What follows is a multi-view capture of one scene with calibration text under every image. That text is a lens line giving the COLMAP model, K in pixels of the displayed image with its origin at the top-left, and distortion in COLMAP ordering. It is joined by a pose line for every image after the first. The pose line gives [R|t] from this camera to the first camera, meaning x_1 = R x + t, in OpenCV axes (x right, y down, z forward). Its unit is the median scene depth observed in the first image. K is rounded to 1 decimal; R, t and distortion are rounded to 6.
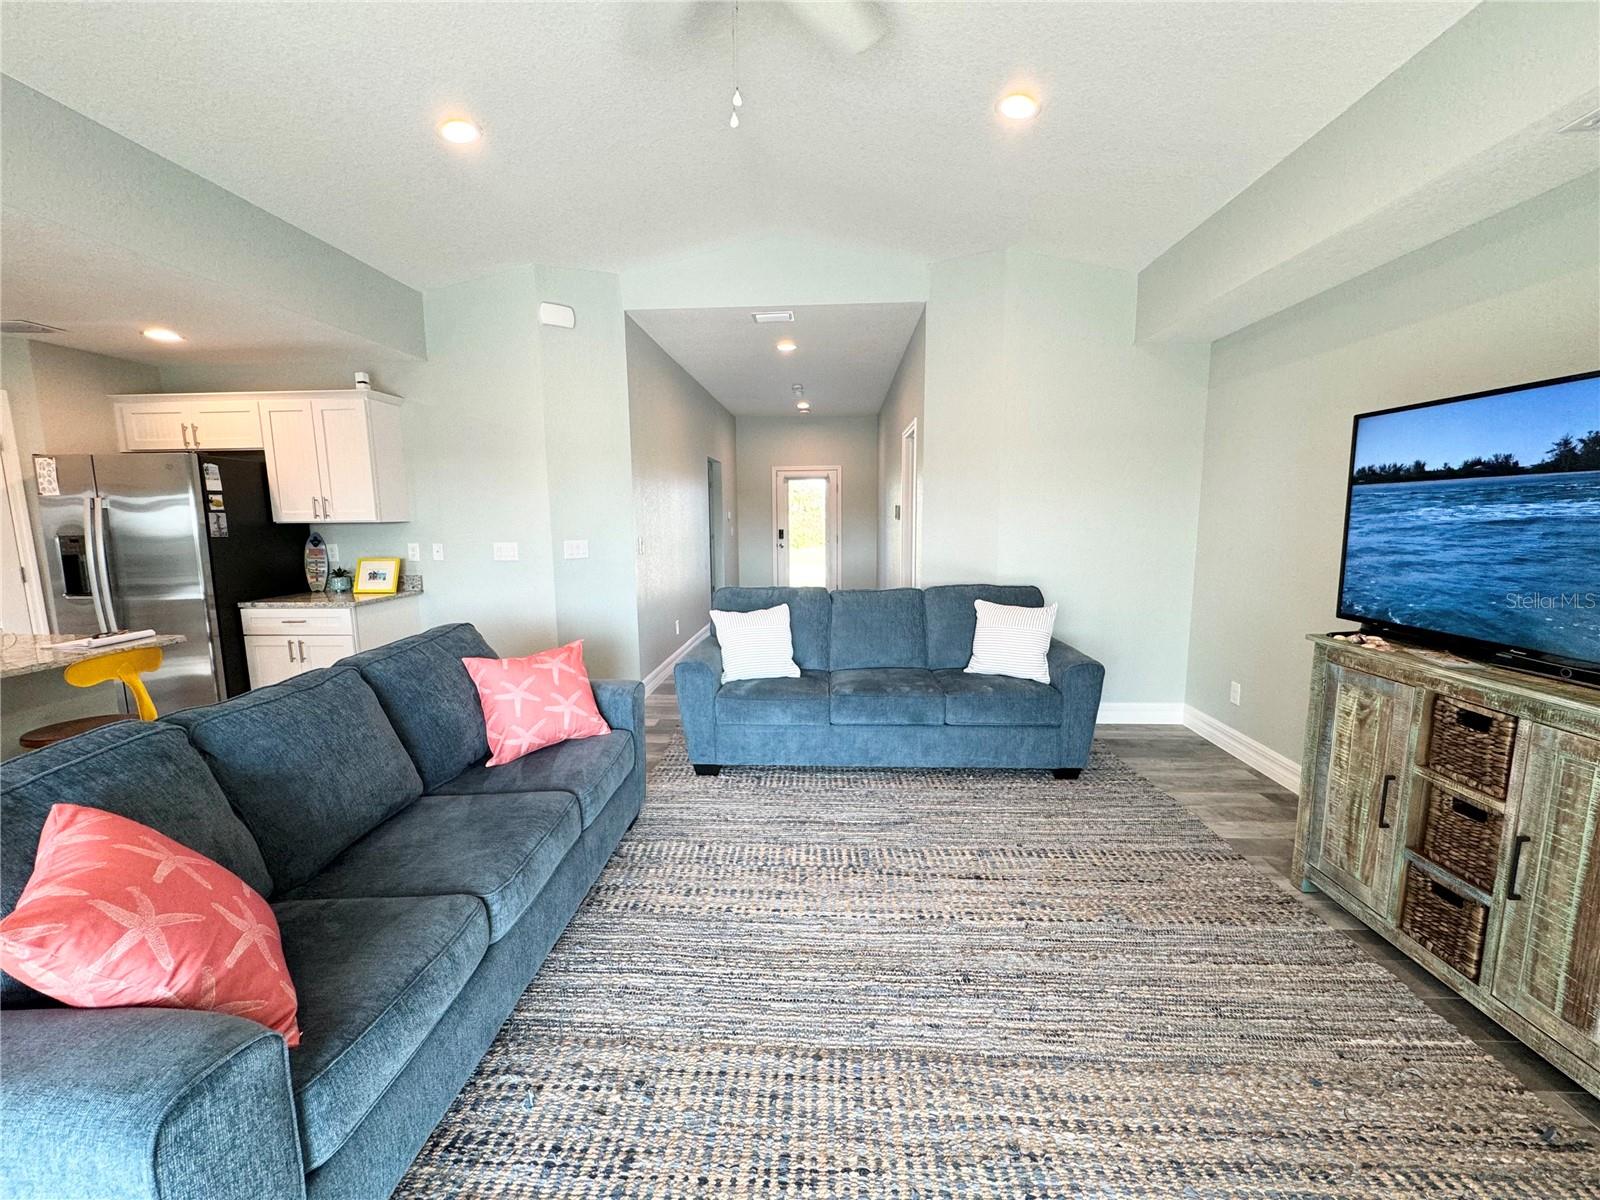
lens RADIAL K [[641.0, 0, 801.7], [0, 641.0, 603.2], [0, 0, 1]] dist [-0.003858, 0.000023]
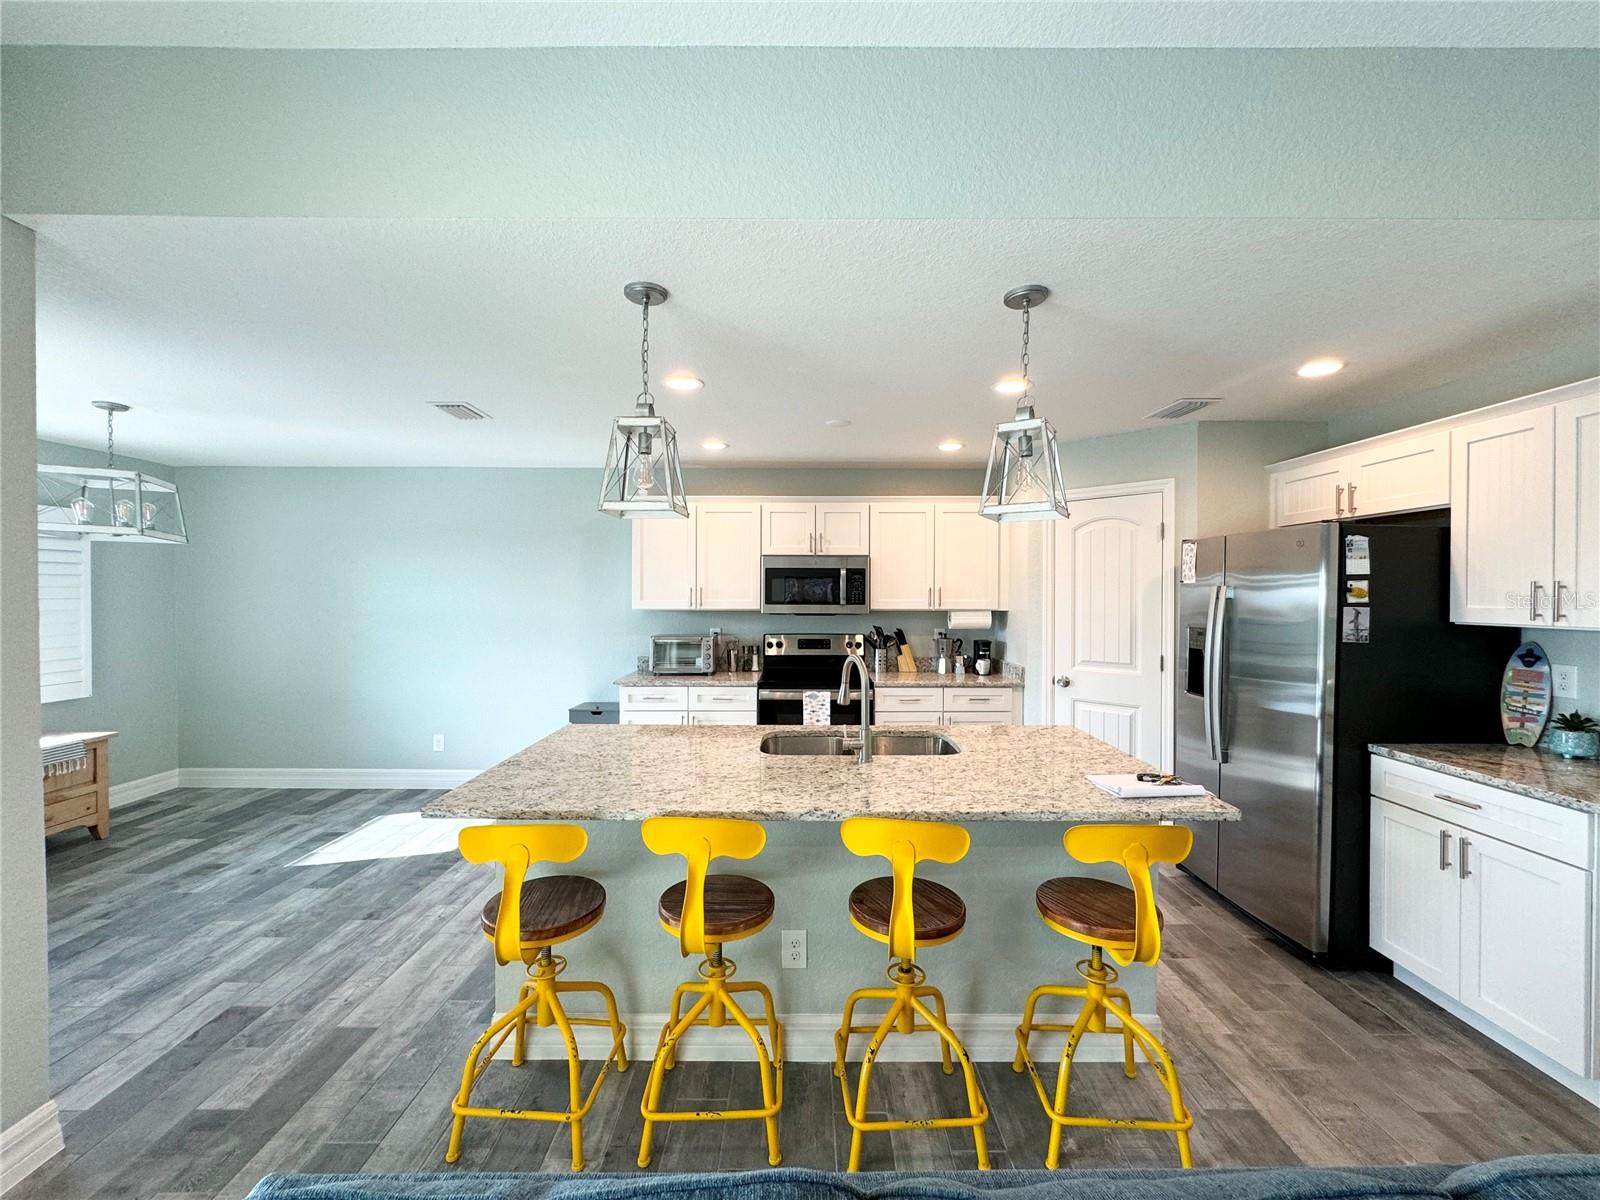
lens RADIAL K [[639.1, 0, 800.0], [0, 639.1, 600.0], [0, 0, 1]] dist [-0.002858, 0.000351]
pose [[0.055633, 0.021365, -0.998223, -0.265908], [-0.140293, 0.990020, 0.013370, -0.072528], [0.988546, 0.139300, 0.058075, 0.365005]]
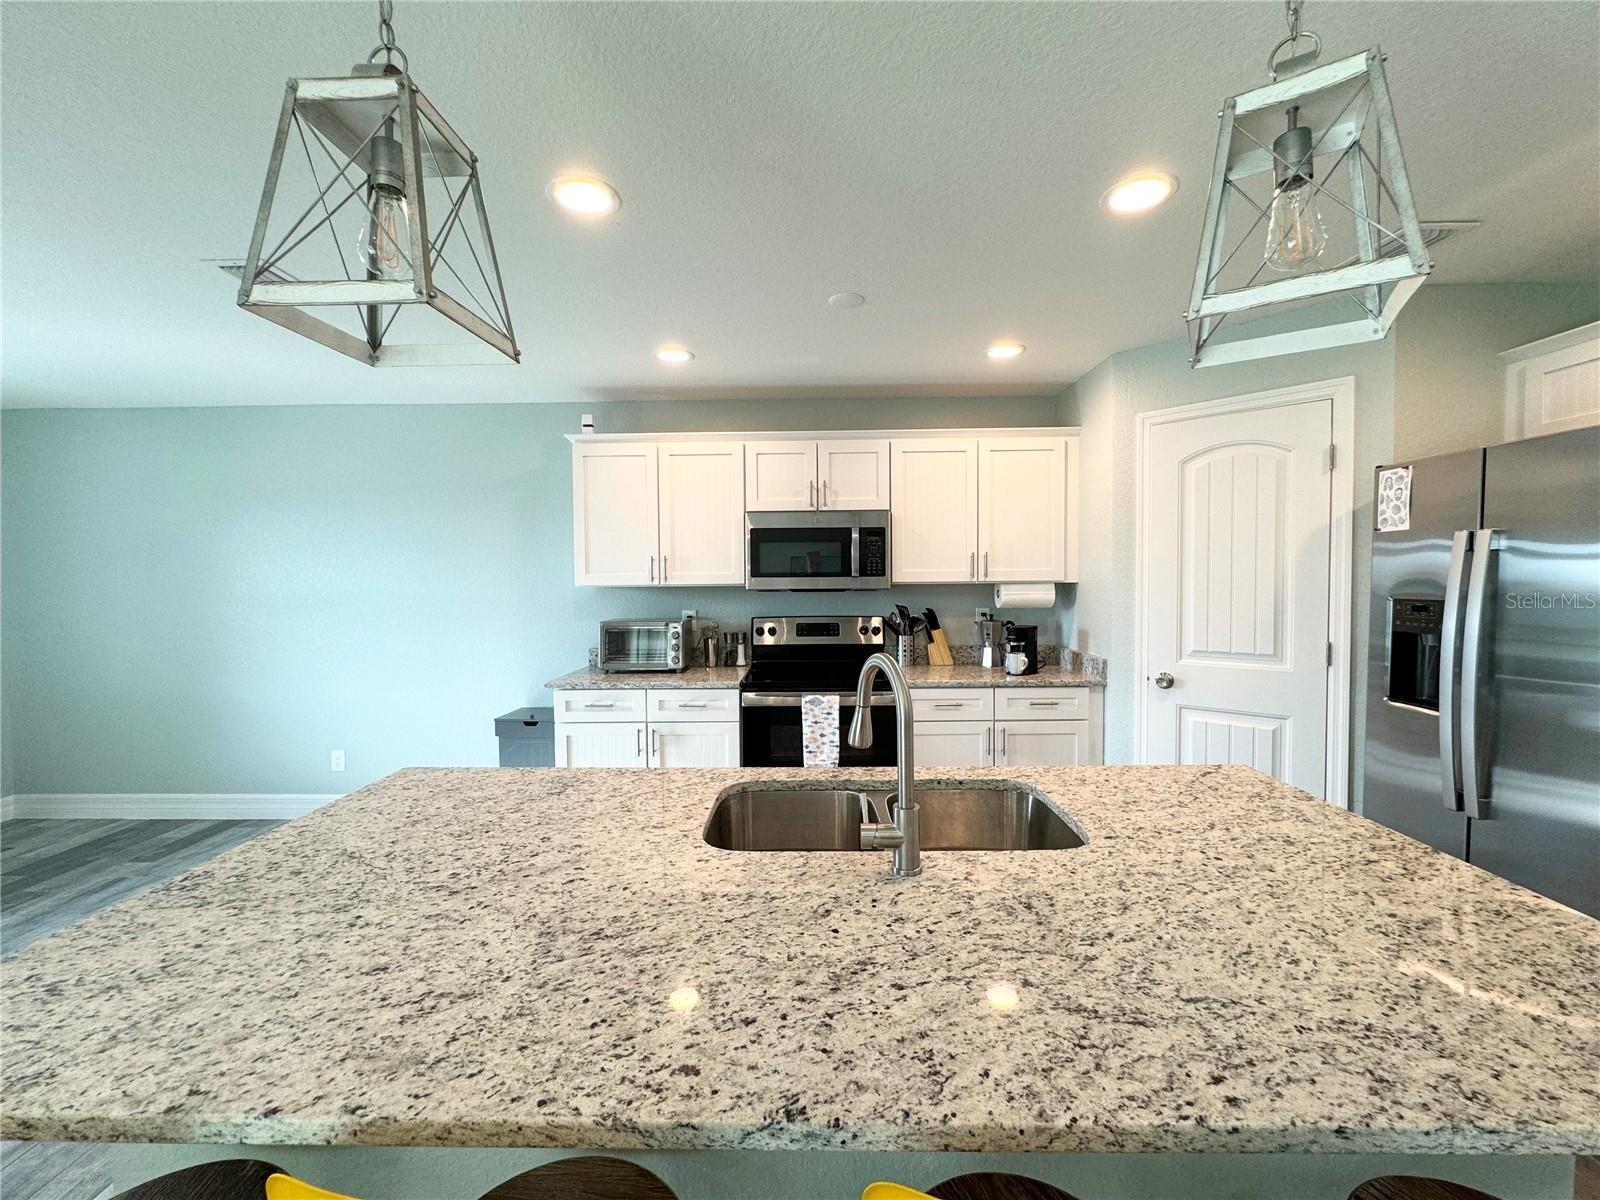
lens RADIAL K [[639.1, 0, 800.0], [0, 639.1, 600.0], [0, 0, 1]] dist [-0.002858, 0.000351]
pose [[0.038929, 0.046058, -0.998180, -0.560159], [-0.129188, 0.990785, 0.040679, -0.053681], [0.990856, 0.127370, 0.044520, 0.402261]]
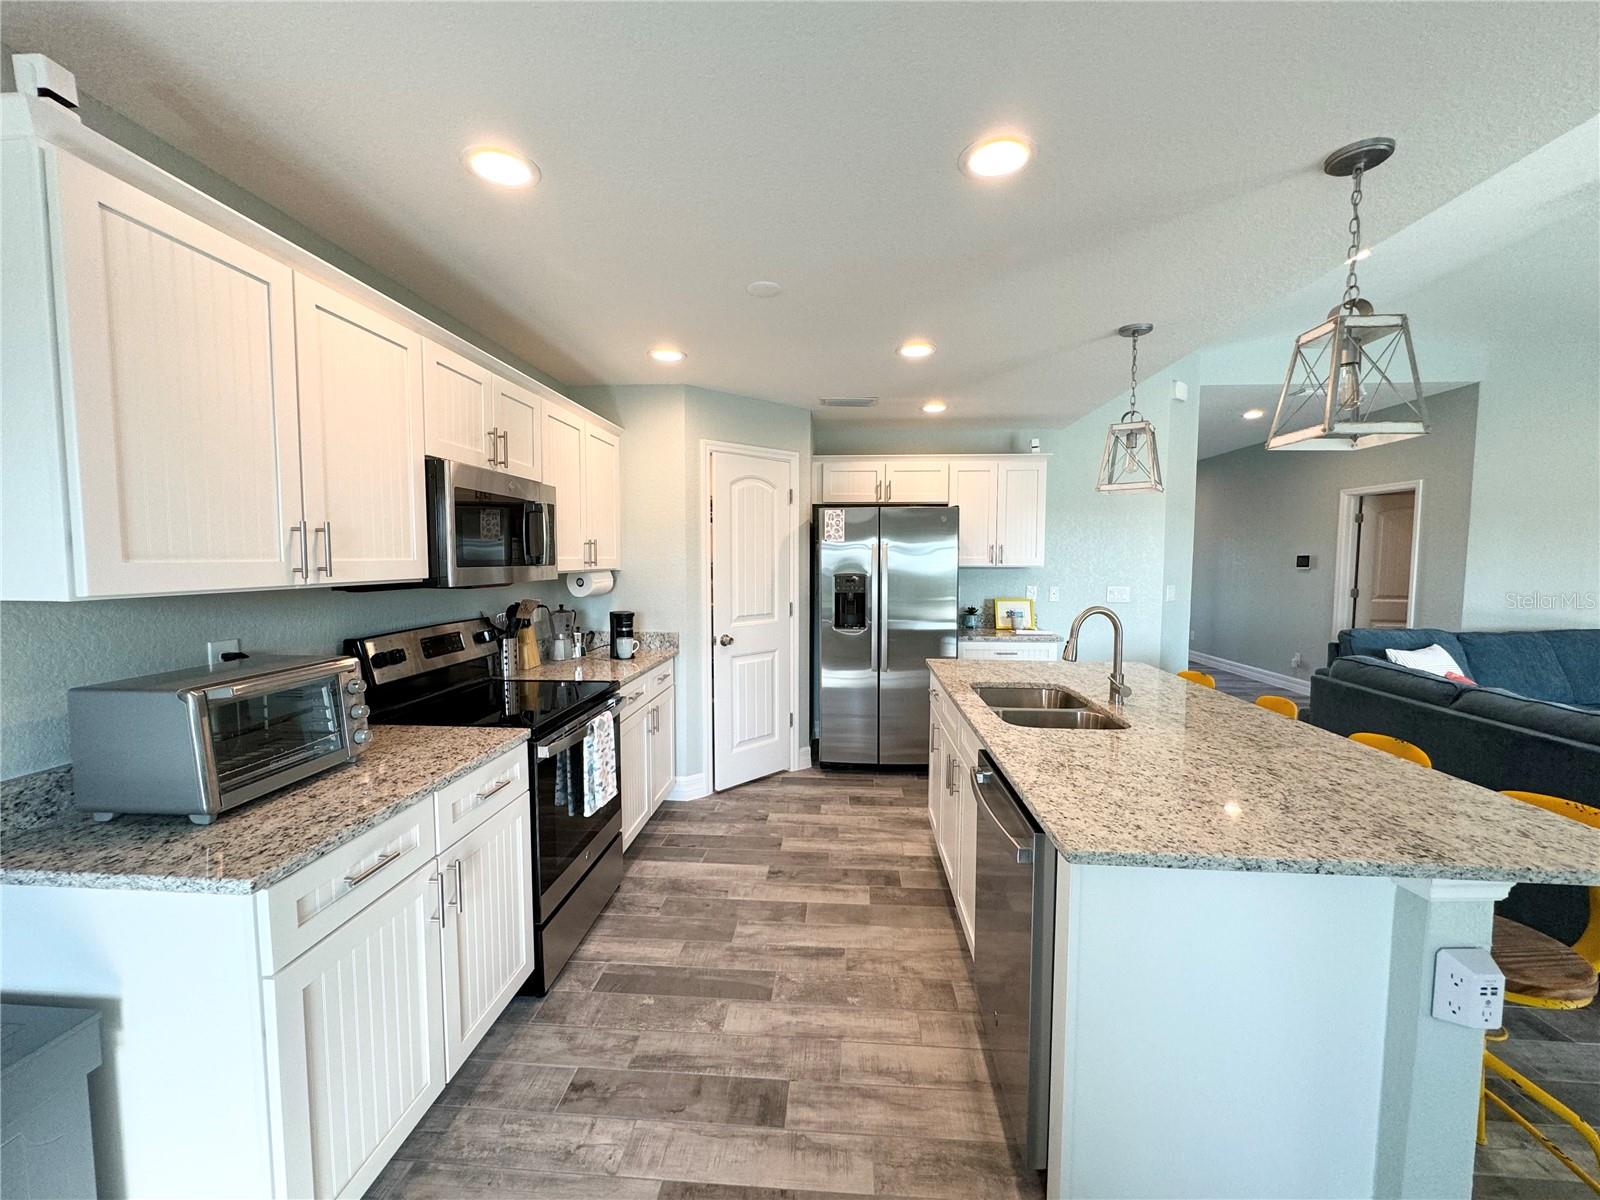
lens RADIAL K [[639.1, 0, 800.0], [0, 639.1, 600.0], [0, 0, 1]] dist [-0.002858, 0.000351]
pose [[0.999761, 0.013175, -0.017454, -1.132973], [-0.014386, 0.997359, -0.071195, 0.019937], [0.016470, 0.071429, 0.997310, -0.149068]]
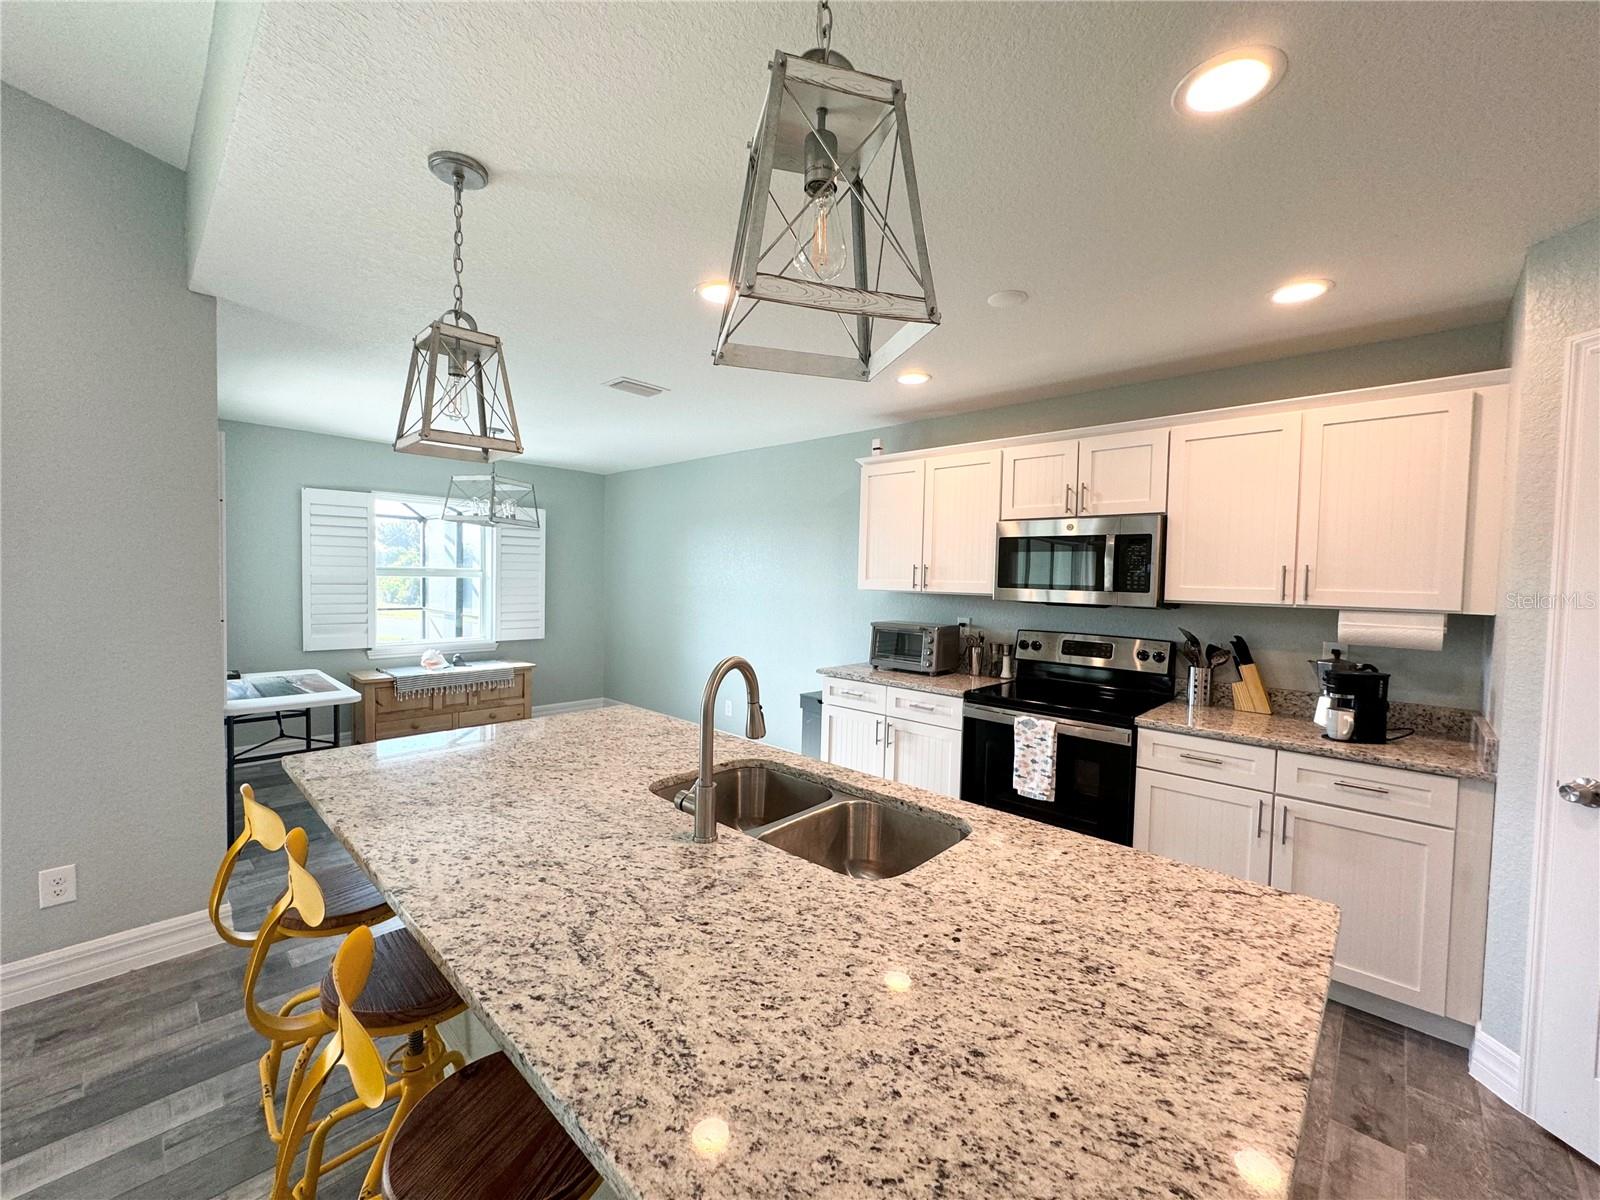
lens RADIAL K [[639.1, 0, 800.0], [0, 639.1, 600.0], [0, 0, 1]] dist [-0.002858, 0.000351]
pose [[-0.641919, 0.024004, -0.766397, -0.613110], [-0.121481, 0.983702, 0.132560, -0.104453], [0.757088, 0.178195, -0.628541, 0.706635]]
